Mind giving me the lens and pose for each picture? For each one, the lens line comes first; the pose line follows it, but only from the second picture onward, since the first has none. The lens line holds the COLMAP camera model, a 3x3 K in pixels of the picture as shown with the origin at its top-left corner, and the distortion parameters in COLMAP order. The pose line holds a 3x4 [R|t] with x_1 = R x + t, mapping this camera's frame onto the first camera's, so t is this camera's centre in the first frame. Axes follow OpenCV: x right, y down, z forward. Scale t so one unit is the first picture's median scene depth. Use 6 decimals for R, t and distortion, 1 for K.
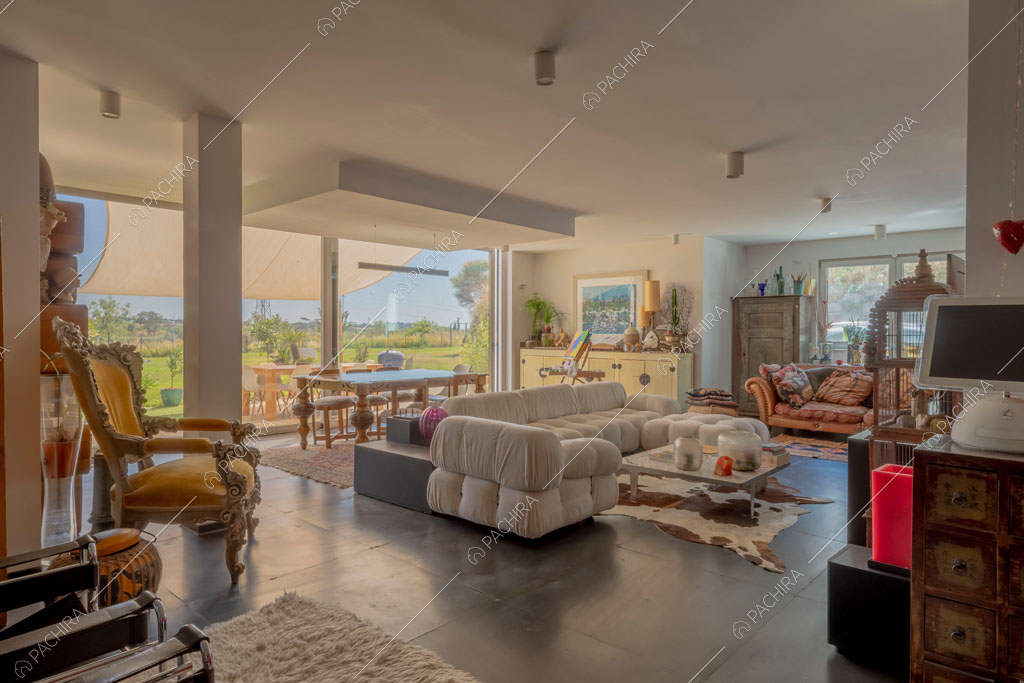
lens RADIAL K [[603.4, 0, 512.0], [0, 603.4, 341.5], [0, 0, 1]] dist [0.005746, 0.000299]
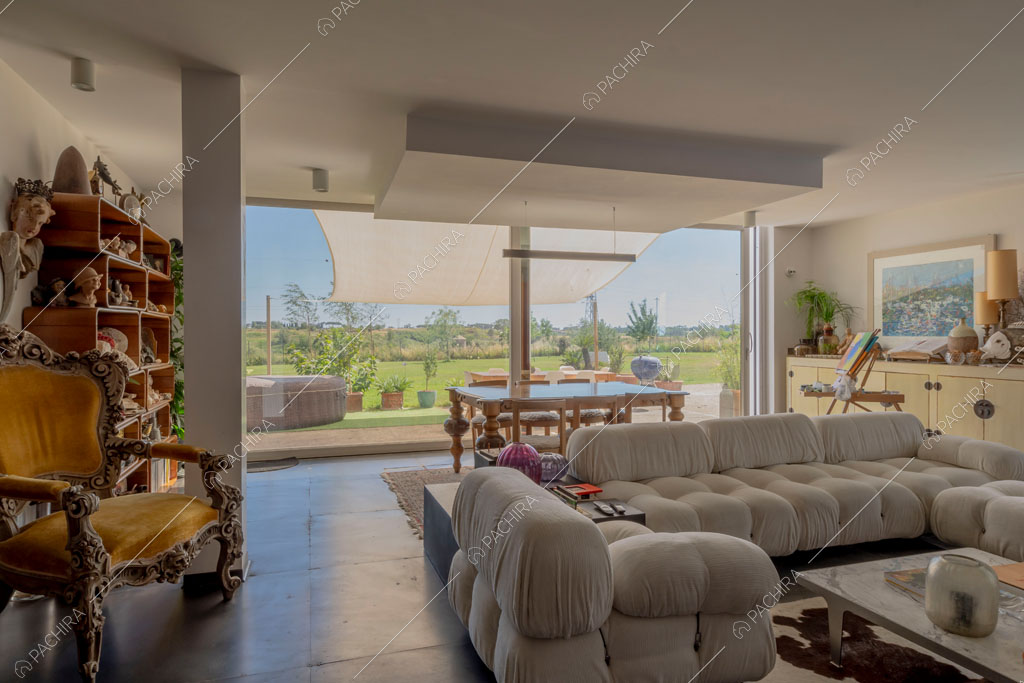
lens RADIAL K [[603.4, 0, 512.0], [0, 603.4, 341.5], [0, 0, 1]] dist [0.005746, 0.000299]
pose [[0.863593, -0.001297, -0.504188, 0.111233], [-0.002053, 0.999979, -0.006089, -0.001957], [0.504185, 0.006294, 0.863572, 0.208449]]
